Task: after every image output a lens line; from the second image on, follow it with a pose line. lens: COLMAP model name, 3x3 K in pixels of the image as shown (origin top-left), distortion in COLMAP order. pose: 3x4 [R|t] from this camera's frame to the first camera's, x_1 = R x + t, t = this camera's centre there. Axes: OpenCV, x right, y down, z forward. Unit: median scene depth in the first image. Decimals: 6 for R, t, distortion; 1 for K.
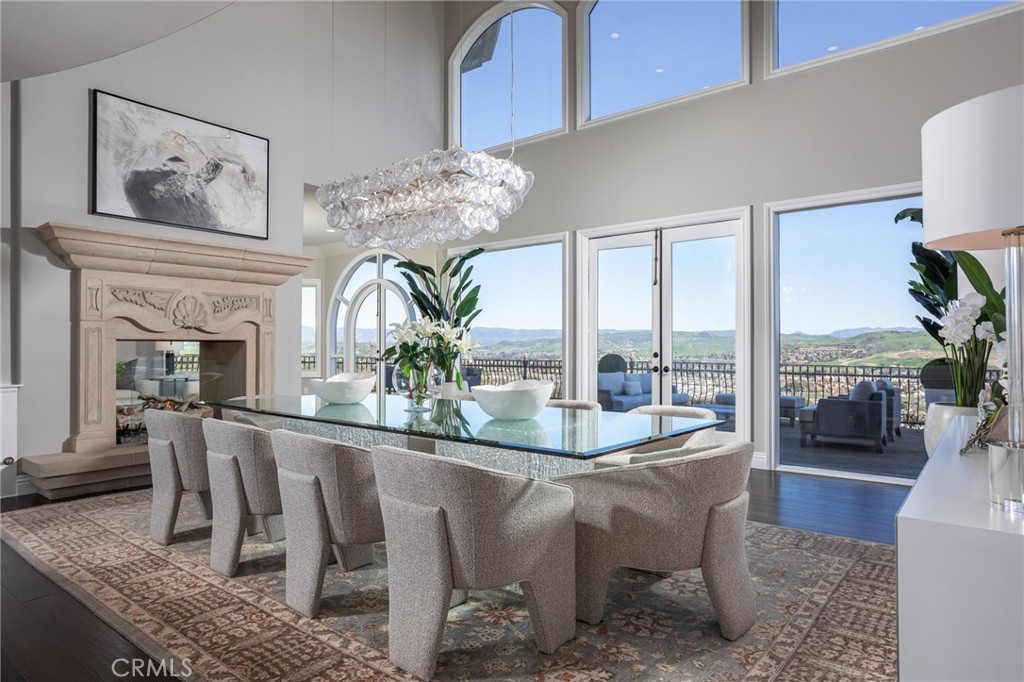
lens RADIAL K [[638.6, 0, 511.5], [0, 638.6, 341.6], [0, 0, 1]] dist [0.003200, 0.001190]
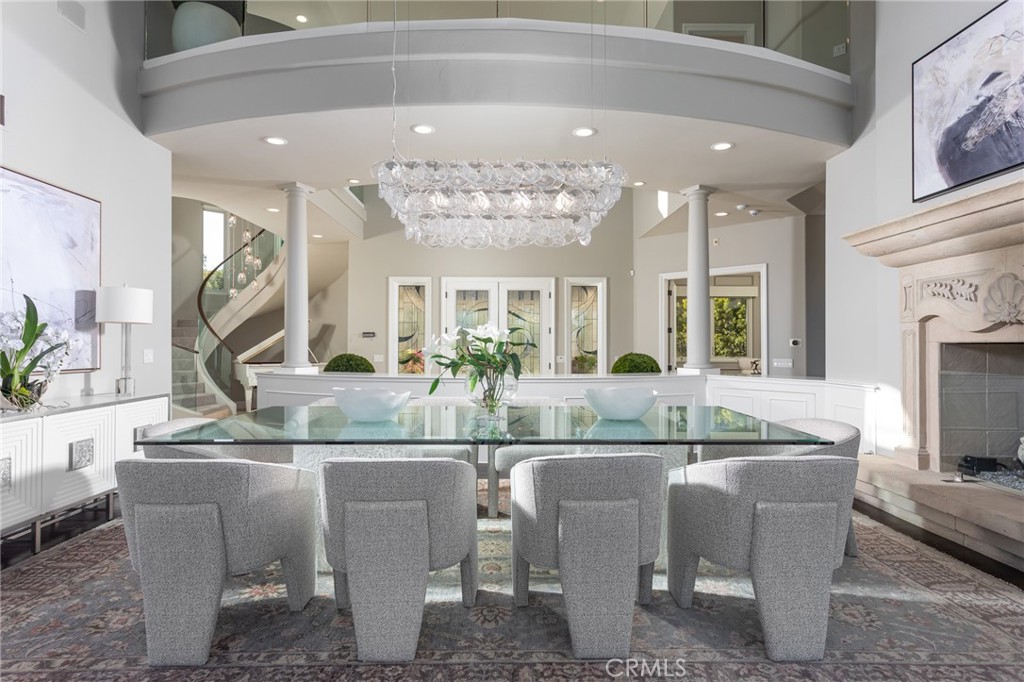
lens RADIAL K [[532.0, 0, 509.2], [0, 532.0, 340.2], [0, 0, 1]] dist [-0.002887, -0.002040]
pose [[-0.784477, -0.005135, -0.620137, 0.233655], [0.004154, 0.999900, -0.013534, -0.000112], [0.620145, -0.013194, -0.784377, 1.153369]]
